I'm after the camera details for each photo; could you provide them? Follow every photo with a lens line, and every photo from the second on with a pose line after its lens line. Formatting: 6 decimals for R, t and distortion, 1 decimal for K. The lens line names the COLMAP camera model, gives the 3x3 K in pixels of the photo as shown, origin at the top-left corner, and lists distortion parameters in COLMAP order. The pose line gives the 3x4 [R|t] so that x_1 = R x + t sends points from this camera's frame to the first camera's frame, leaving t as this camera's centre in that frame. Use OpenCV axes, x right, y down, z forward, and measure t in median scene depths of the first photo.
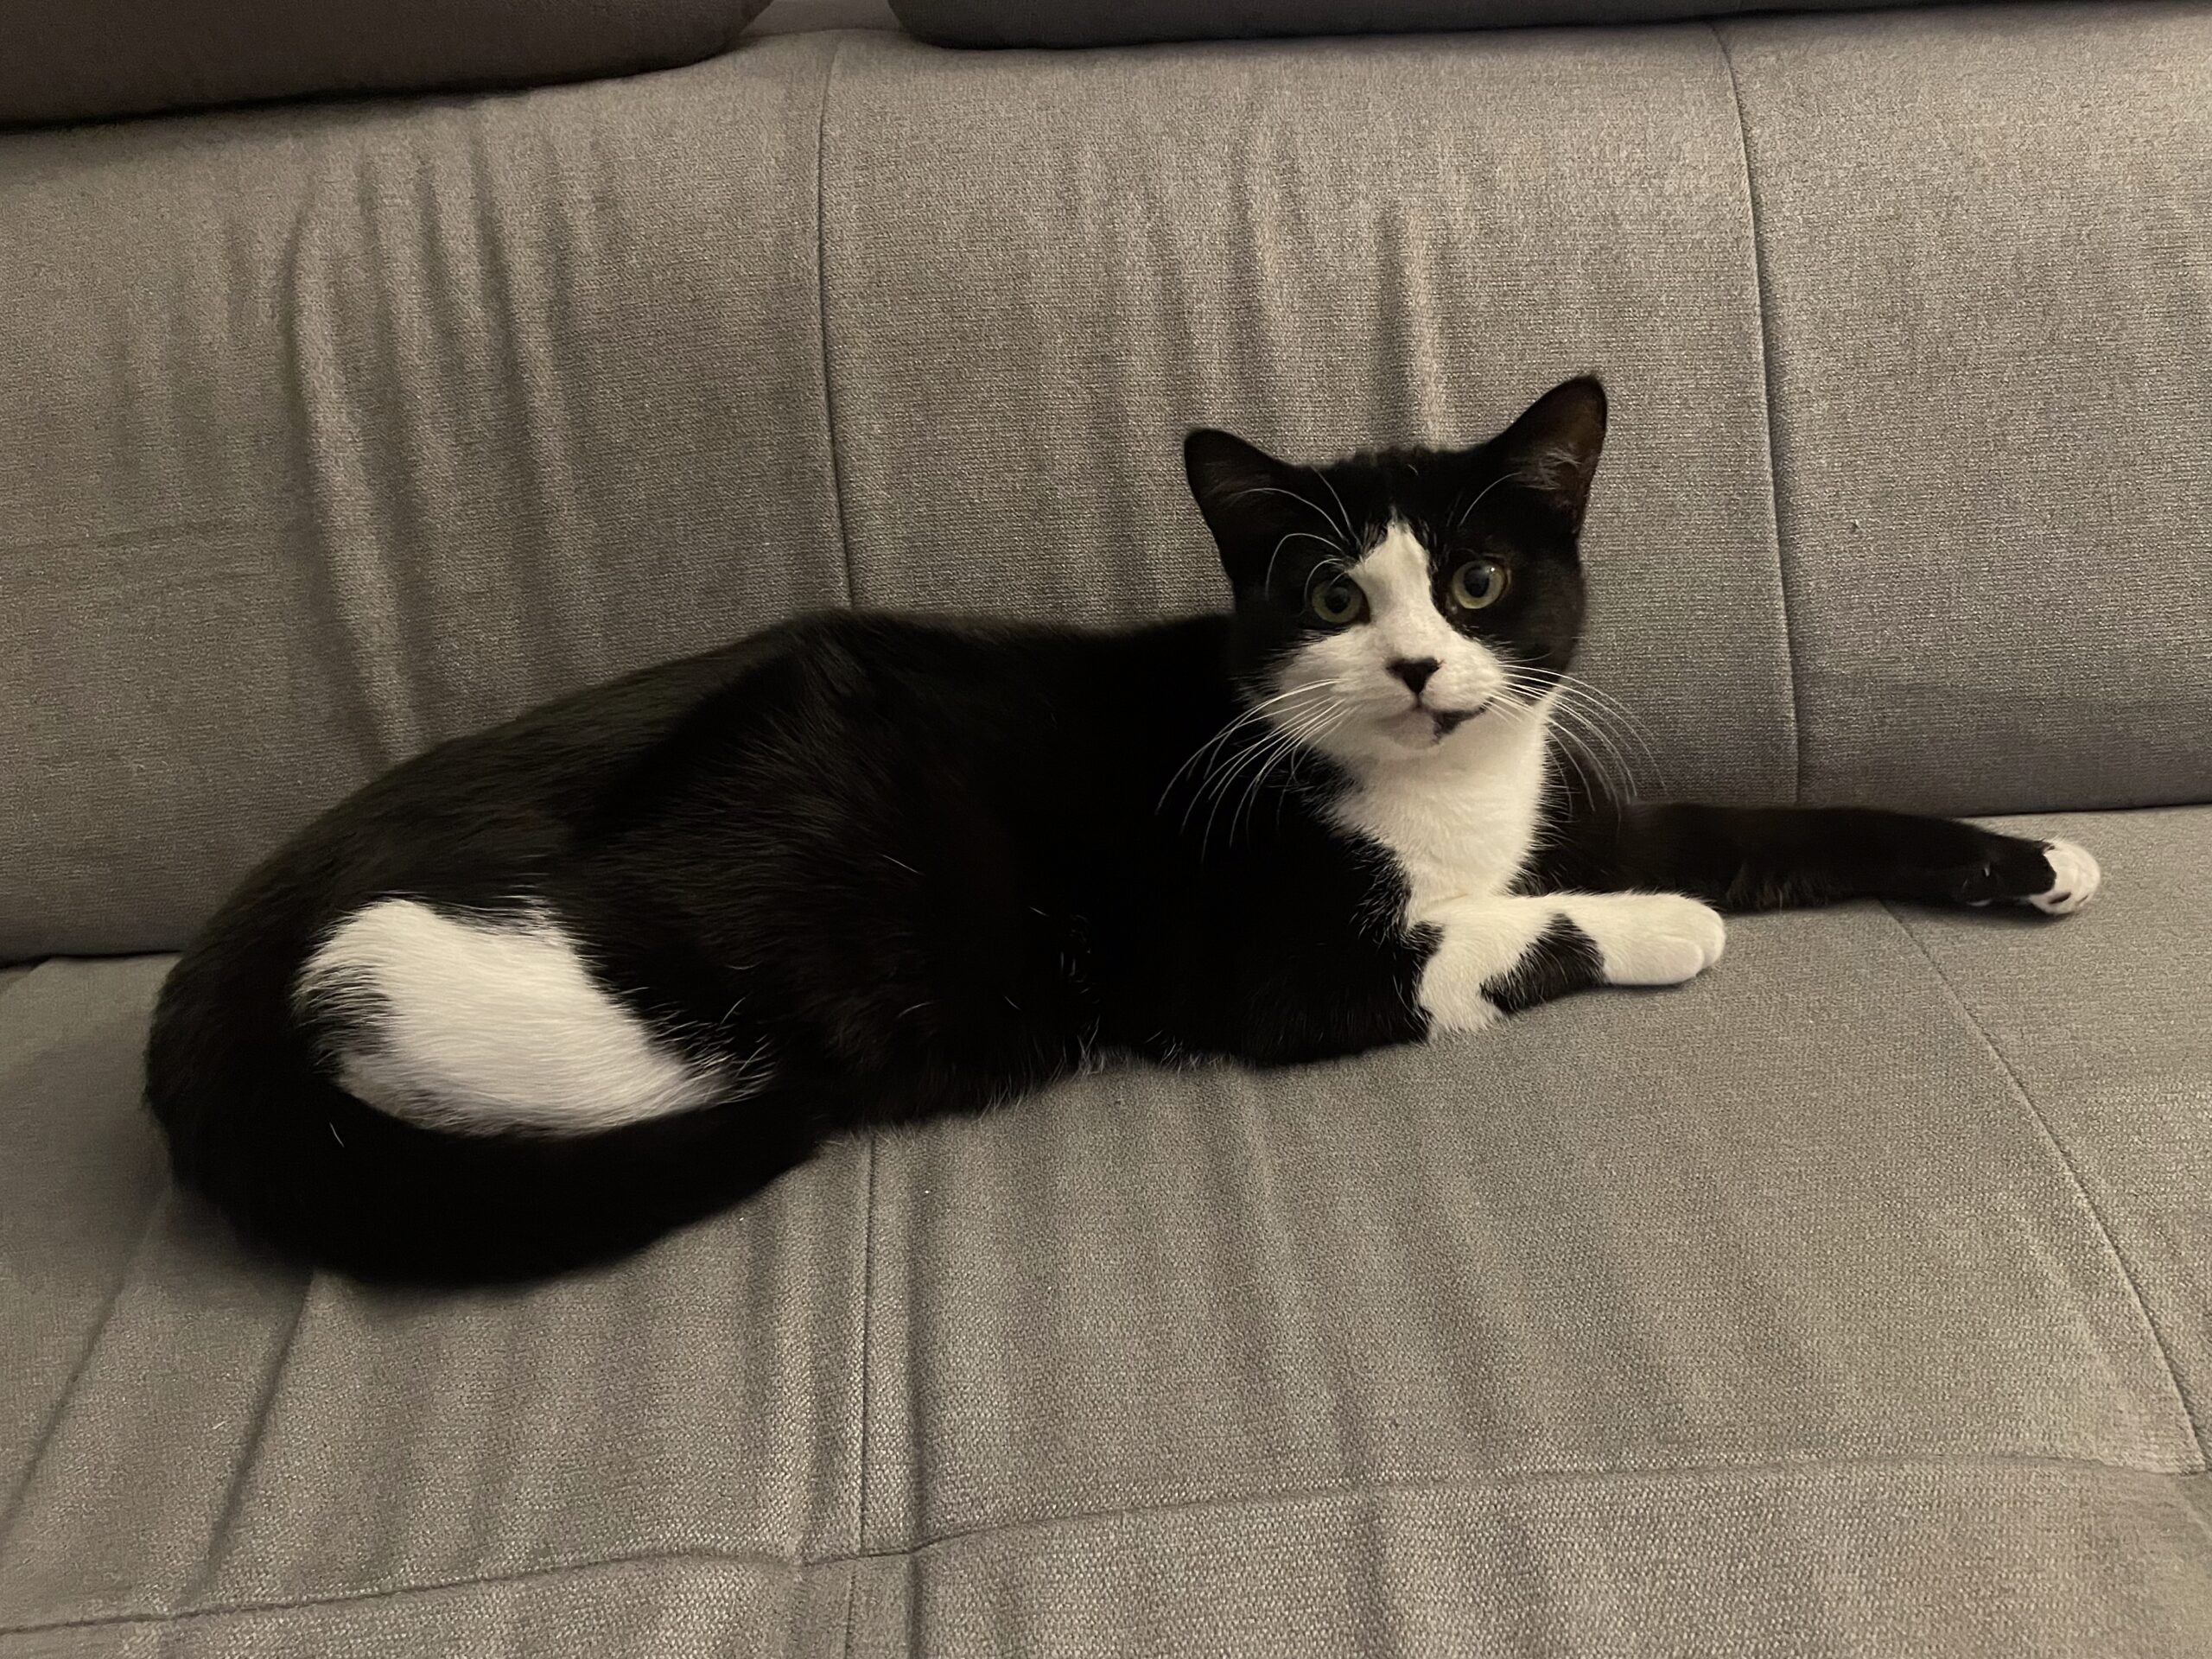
lens RADIAL K [[1672.8, 0, 1113.6], [0, 1672.8, 835.7], [0, 0, 1]] dist [-0.005406, -0.034913]
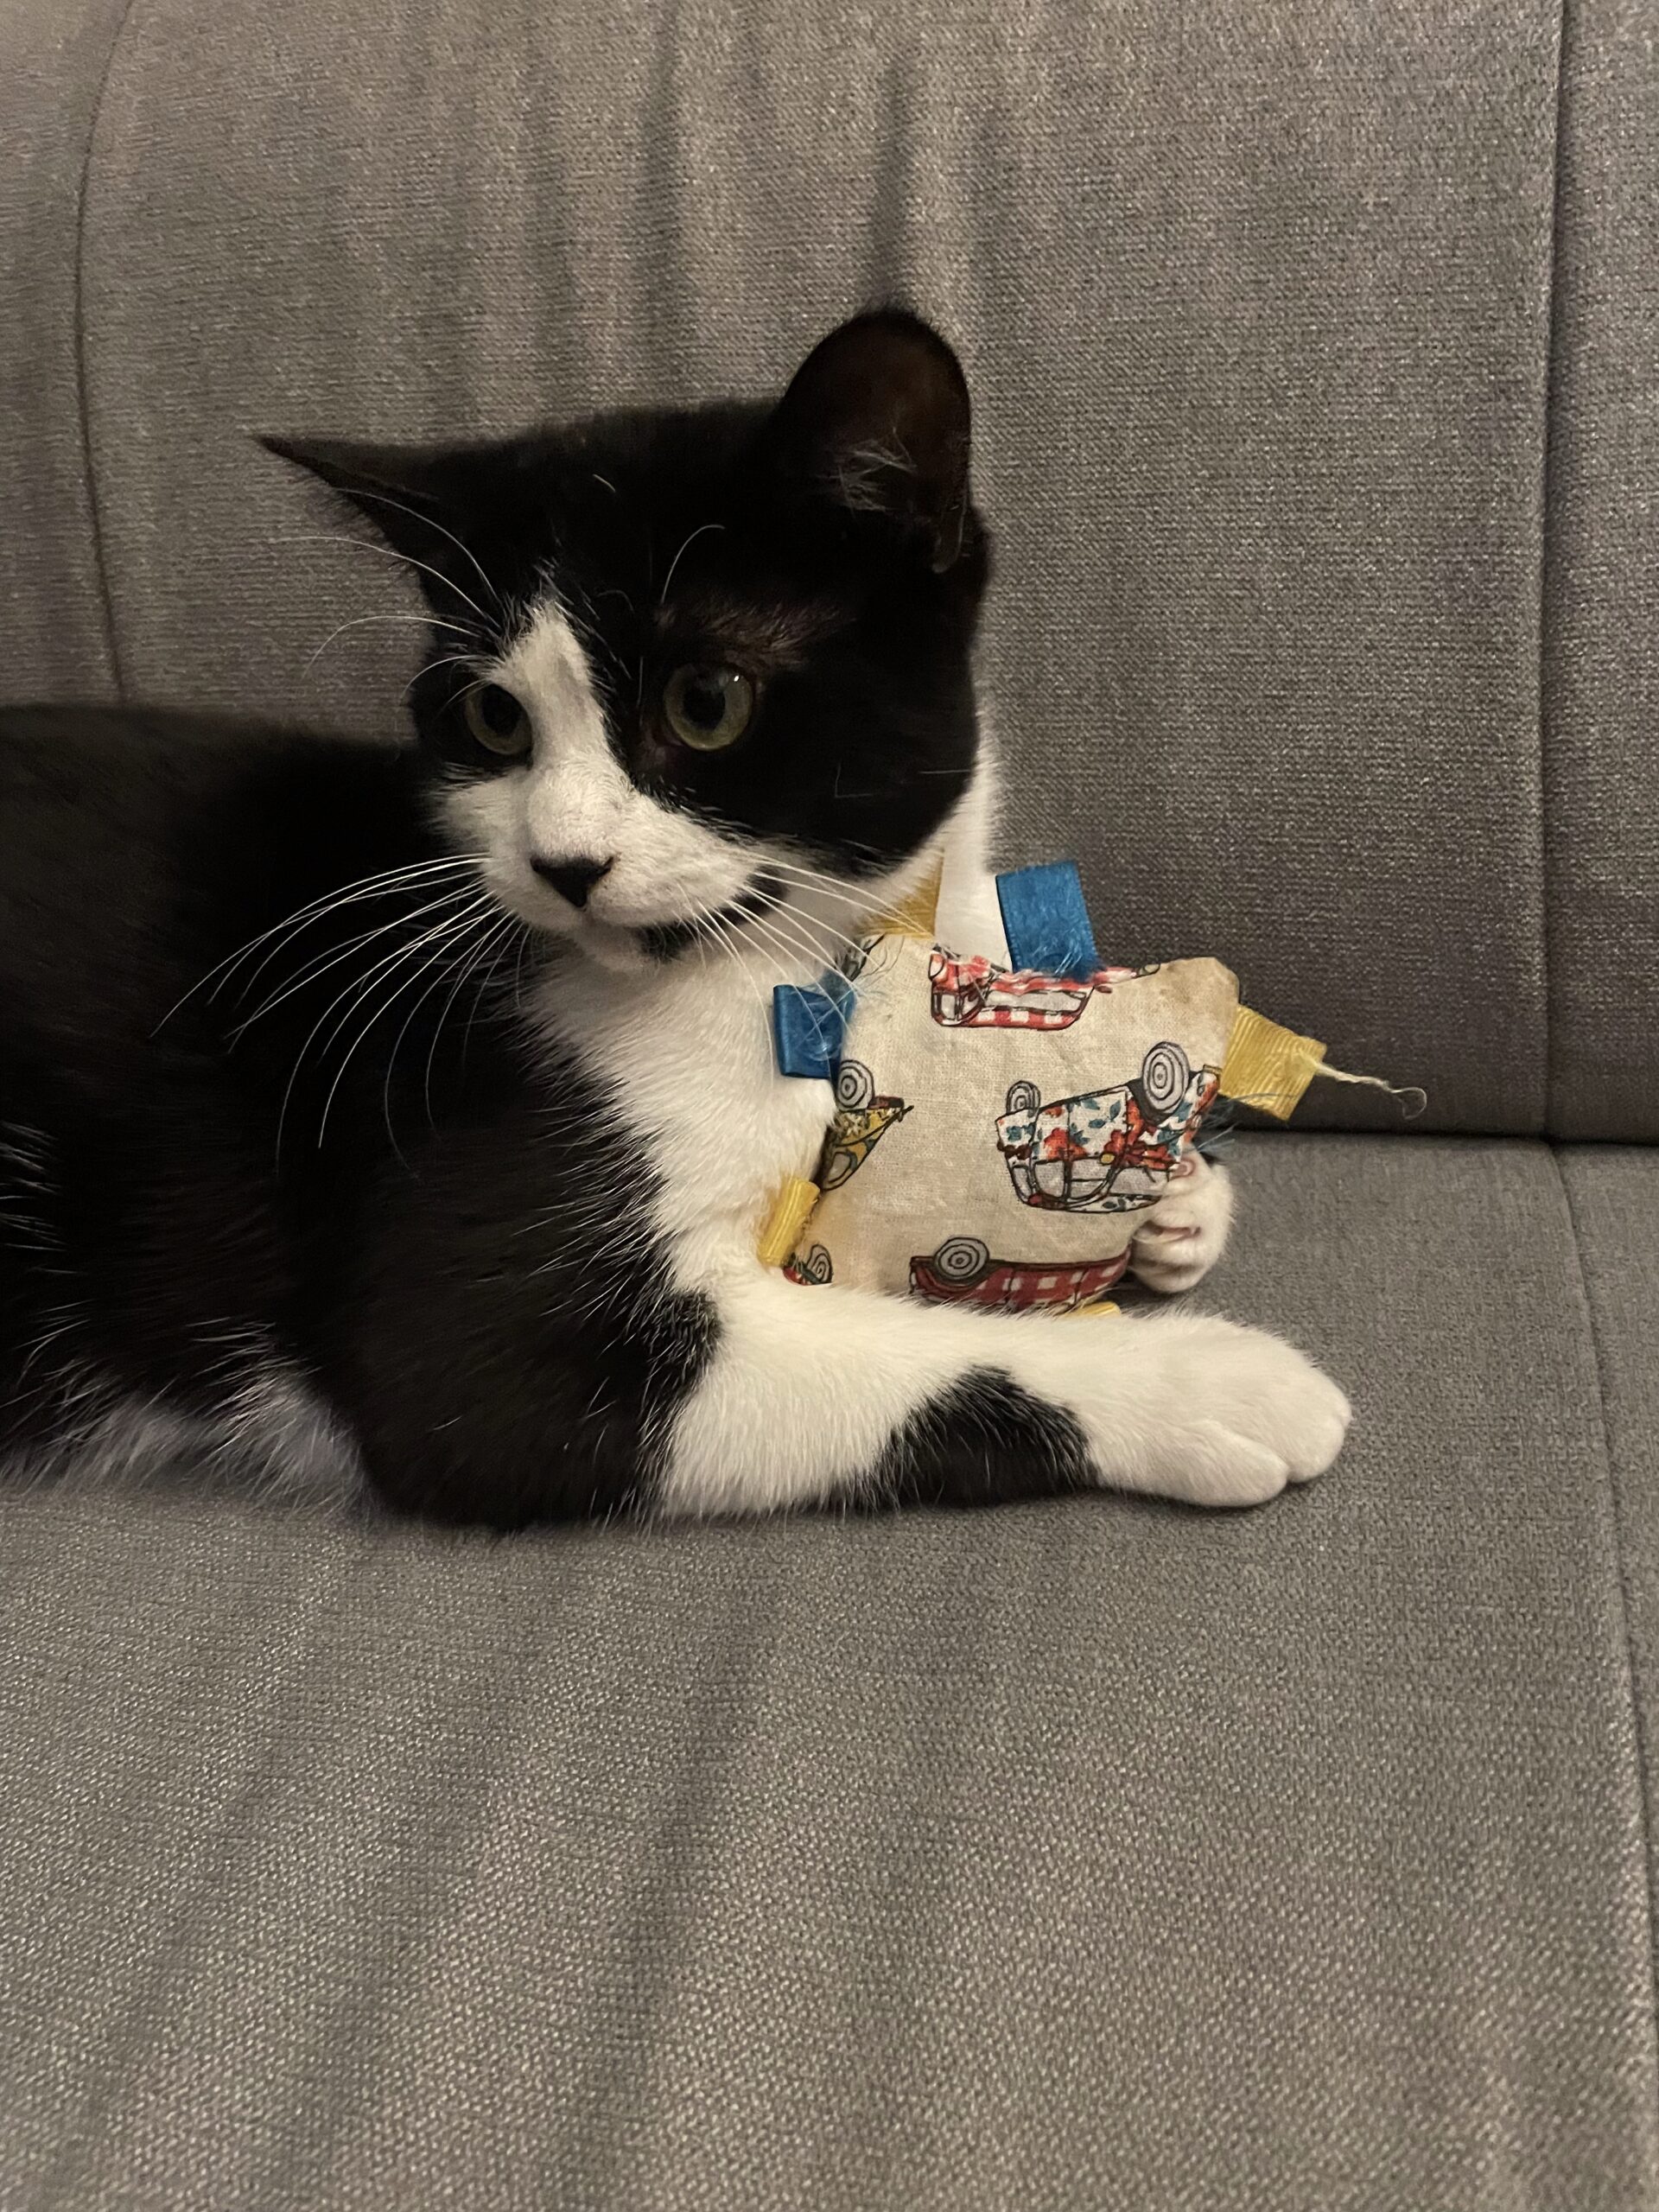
lens RADIAL K [[1672.8, 0, 821.6], [0, 1672.8, 1101.8], [0, 0, 1]] dist [-0.005406, -0.034913]
pose [[0.958197, 0.113284, -0.262726, 0.337380], [-0.082638, 0.988718, 0.124928, -0.077962], [0.273915, -0.097995, 0.956749, 0.391003]]
